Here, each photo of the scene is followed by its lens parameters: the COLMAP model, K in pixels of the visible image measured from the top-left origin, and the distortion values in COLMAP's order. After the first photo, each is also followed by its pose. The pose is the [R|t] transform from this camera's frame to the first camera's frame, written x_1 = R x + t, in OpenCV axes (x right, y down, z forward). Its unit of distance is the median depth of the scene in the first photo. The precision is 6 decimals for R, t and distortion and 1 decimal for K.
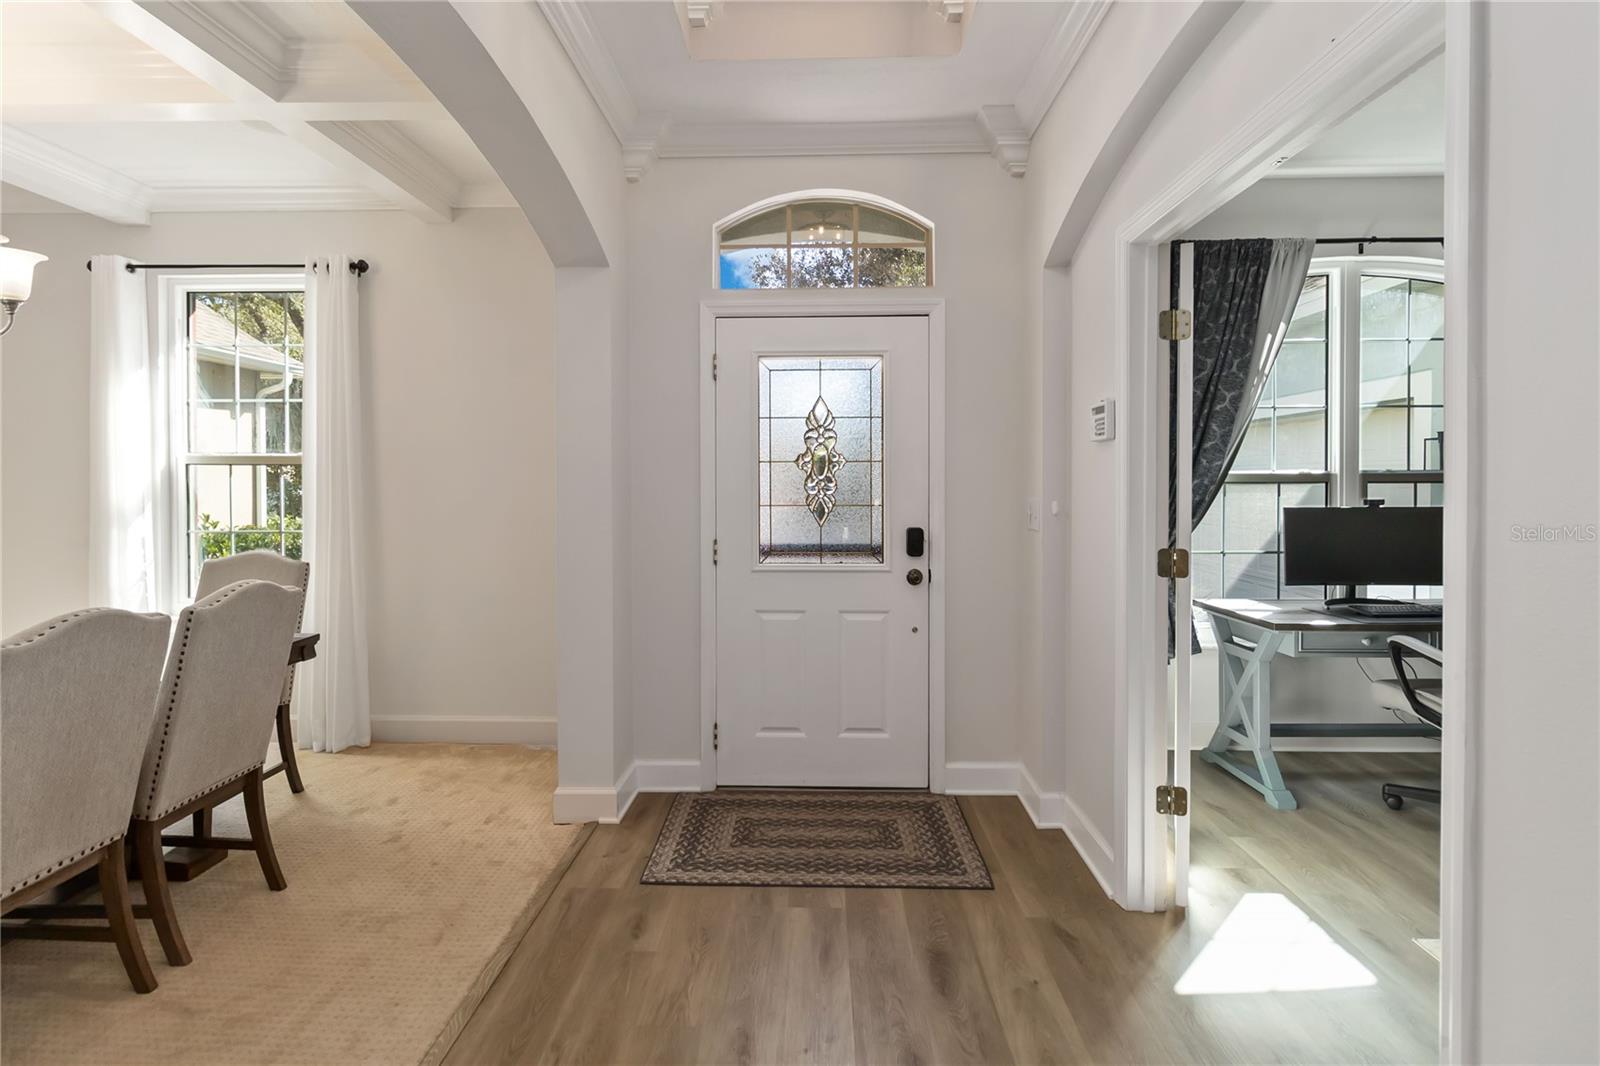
lens RADIAL K [[783.2, 0, 791.9], [0, 783.2, 489.0], [0, 0, 1]] dist [-0.001980, 0.002386]
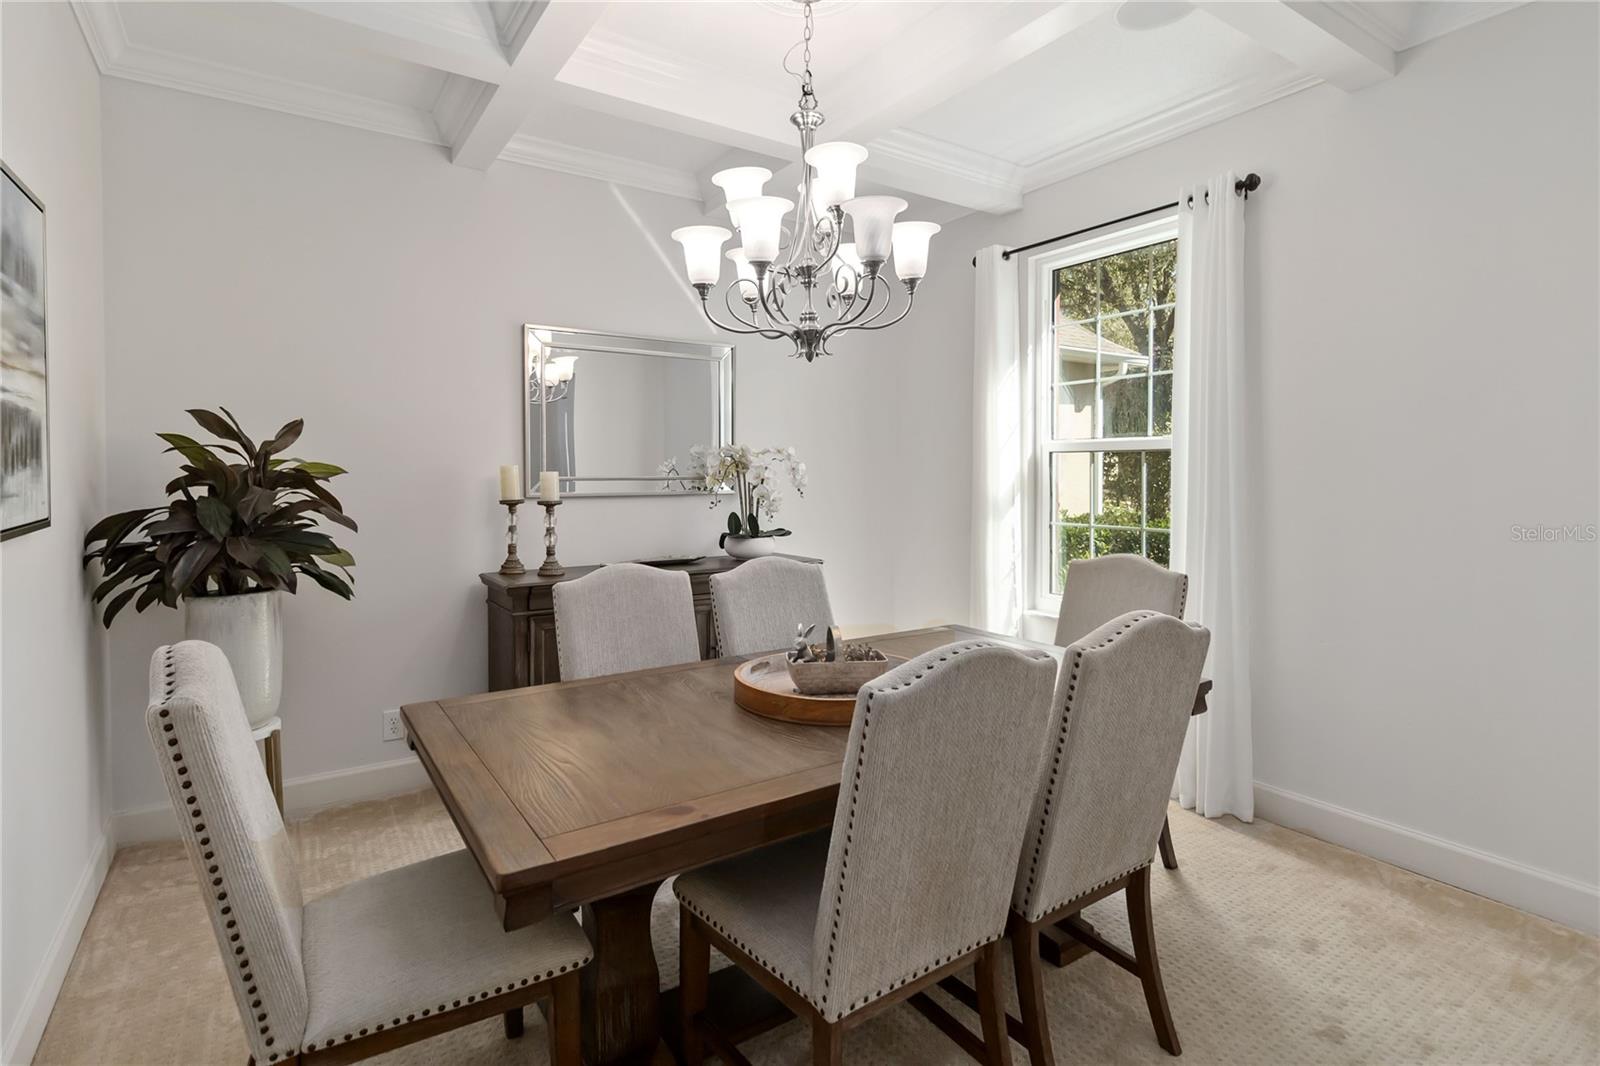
lens RADIAL K [[783.2, 0, 791.9], [0, 783.2, 489.0], [0, 0, 1]] dist [-0.001980, 0.002386]
pose [[0.575363, 0.018845, -0.817681, -0.203131], [-0.007304, 0.999813, 0.017904, -0.001479], [0.817866, -0.004329, 0.575393, 0.227561]]
